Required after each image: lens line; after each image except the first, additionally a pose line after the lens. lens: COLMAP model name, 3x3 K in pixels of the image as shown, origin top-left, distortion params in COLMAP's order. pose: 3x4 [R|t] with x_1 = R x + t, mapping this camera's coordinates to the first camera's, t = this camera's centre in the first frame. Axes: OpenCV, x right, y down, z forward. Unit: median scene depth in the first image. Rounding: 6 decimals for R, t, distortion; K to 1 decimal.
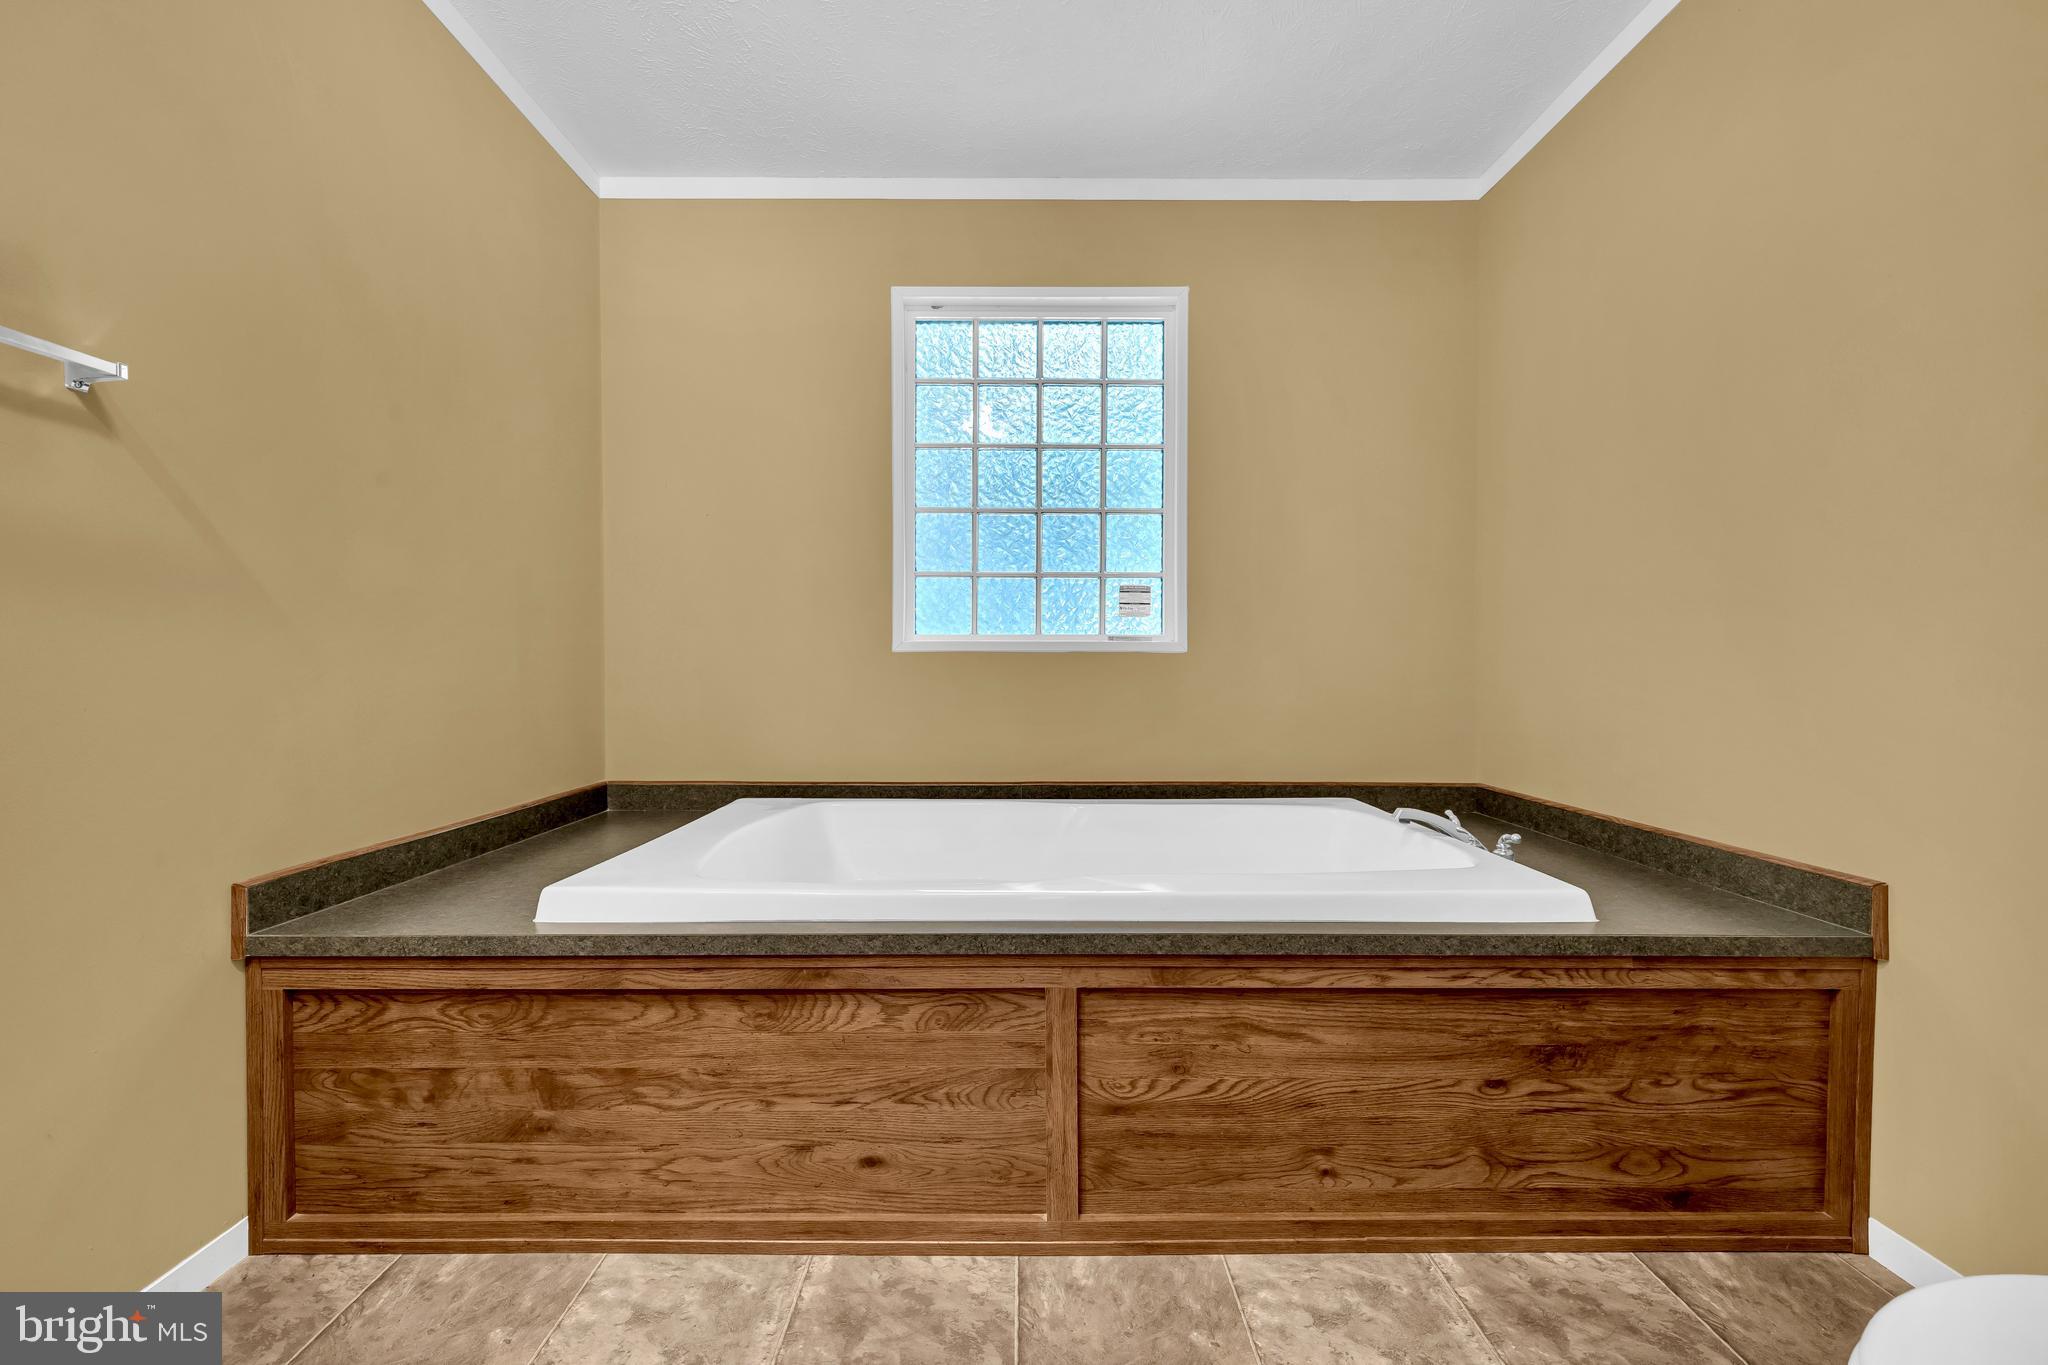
lens RADIAL K [[858.8, 0, 1024.7], [0, 858.8, 680.8], [0, 0, 1]] dist [0.000936, -0.000691]
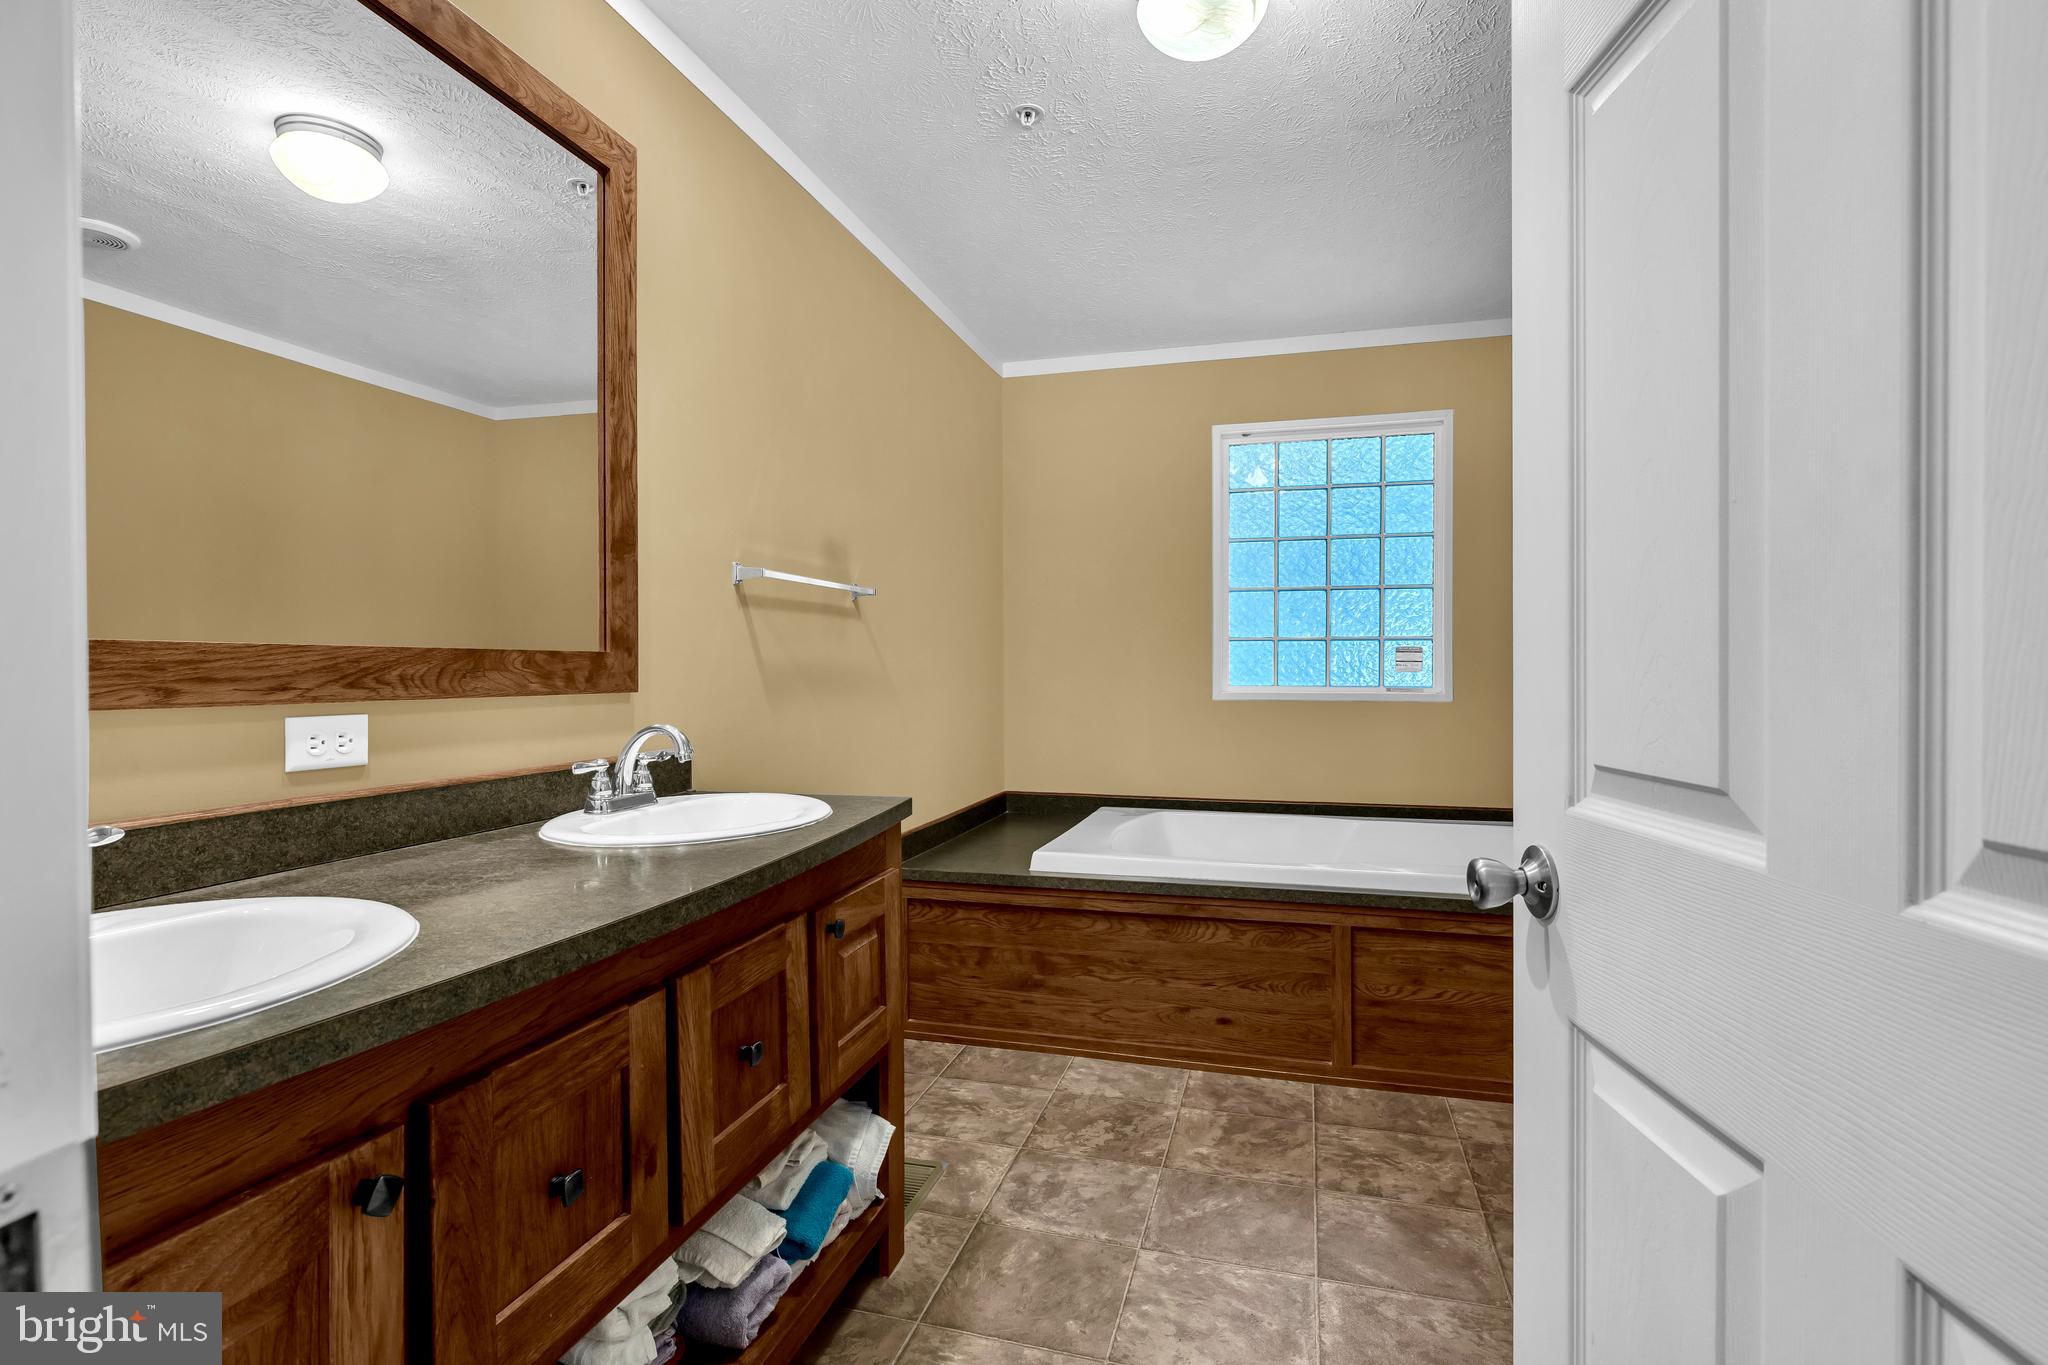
lens RADIAL K [[963.3, 0, 1032.2], [0, 963.3, 682.5], [0, 0, 1]] dist [-0.004149, -0.000050]
pose [[0.960049, 0.000373, -0.279833, -0.010051], [-0.001383, 0.999993, -0.003410, -0.103650], [0.279830, 0.003661, 0.960043, -0.938980]]
